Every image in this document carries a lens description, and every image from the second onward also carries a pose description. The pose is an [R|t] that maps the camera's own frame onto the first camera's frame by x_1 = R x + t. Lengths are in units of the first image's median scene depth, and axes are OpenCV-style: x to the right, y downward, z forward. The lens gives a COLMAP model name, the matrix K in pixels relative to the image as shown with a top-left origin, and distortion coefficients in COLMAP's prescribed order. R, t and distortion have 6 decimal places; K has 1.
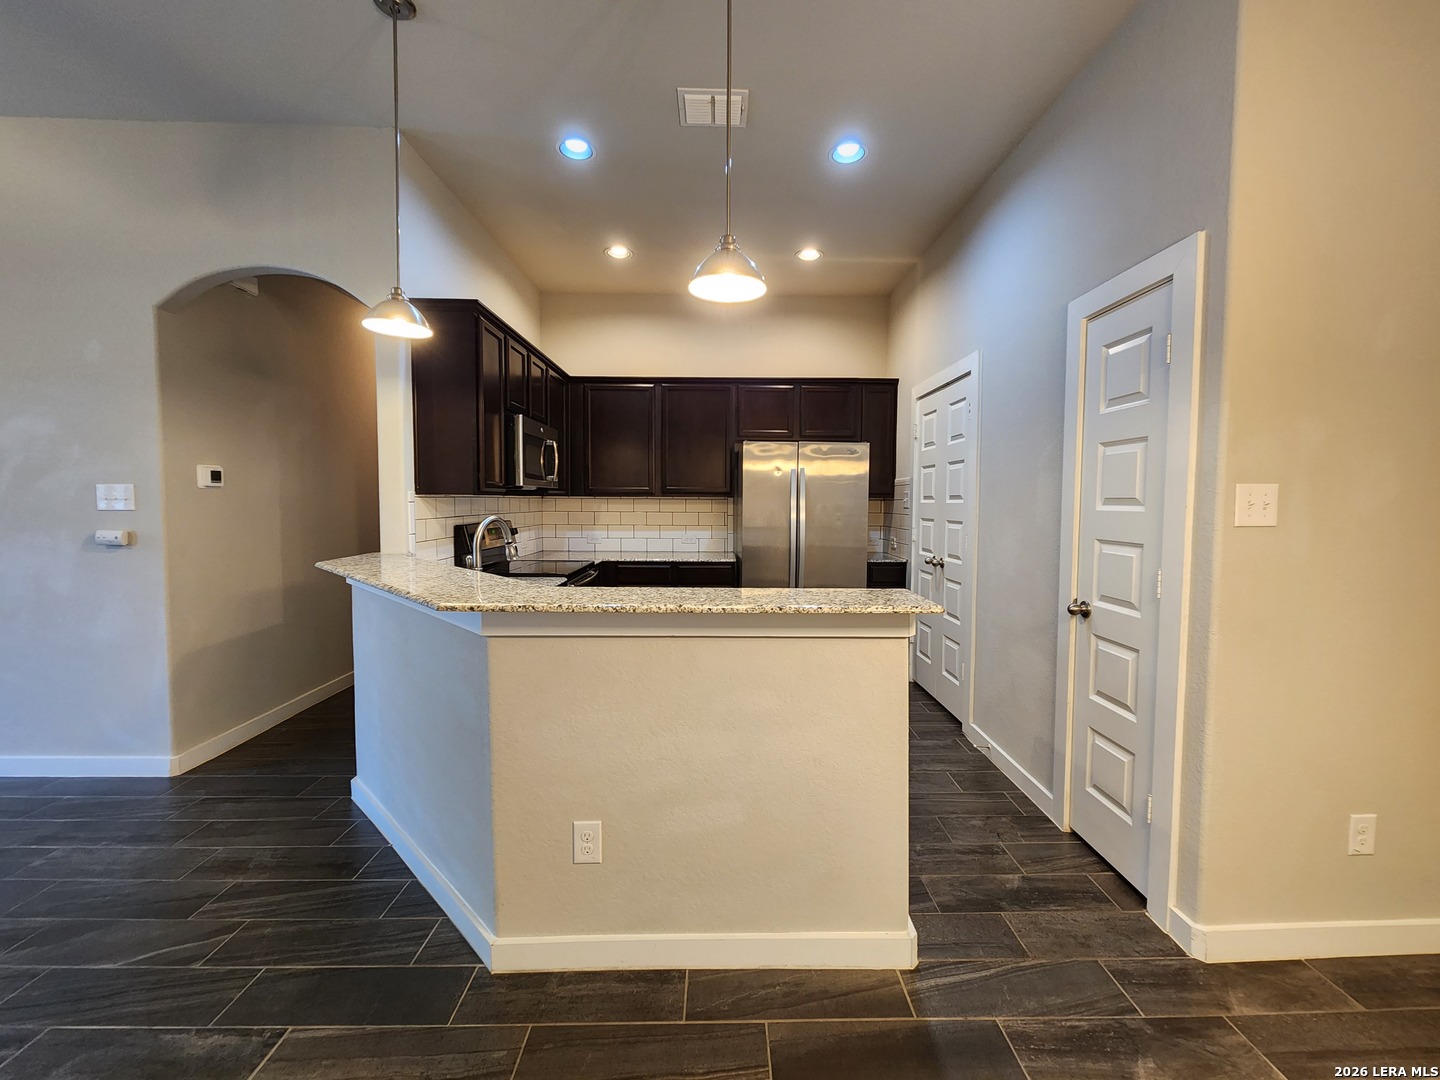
lens RADIAL K [[586.9, 0, 731.1], [0, 586.9, 533.0], [0, 0, 1]] dist [0.001486, -0.000200]
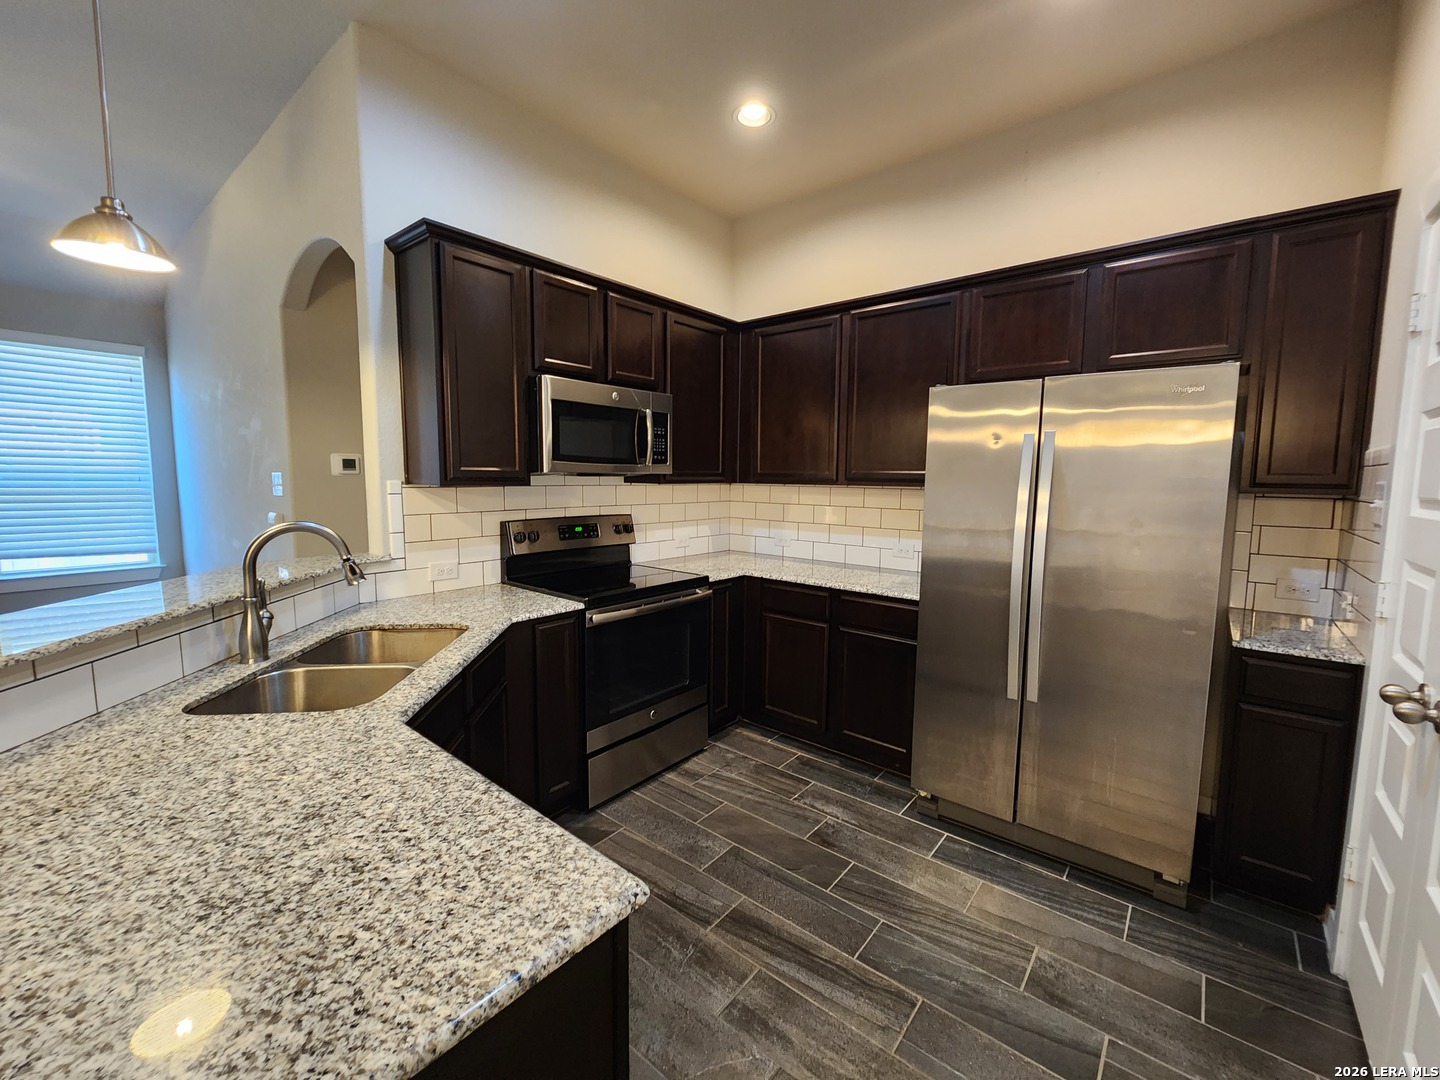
lens RADIAL K [[586.9, 0, 731.1], [0, 586.9, 533.0], [0, 0, 1]] dist [0.001486, -0.000200]
pose [[0.768320, 0.065457, -0.636711, 0.230399], [-0.042469, 0.997778, 0.051330, -0.041457], [0.638656, -0.012397, 0.769393, 0.459058]]
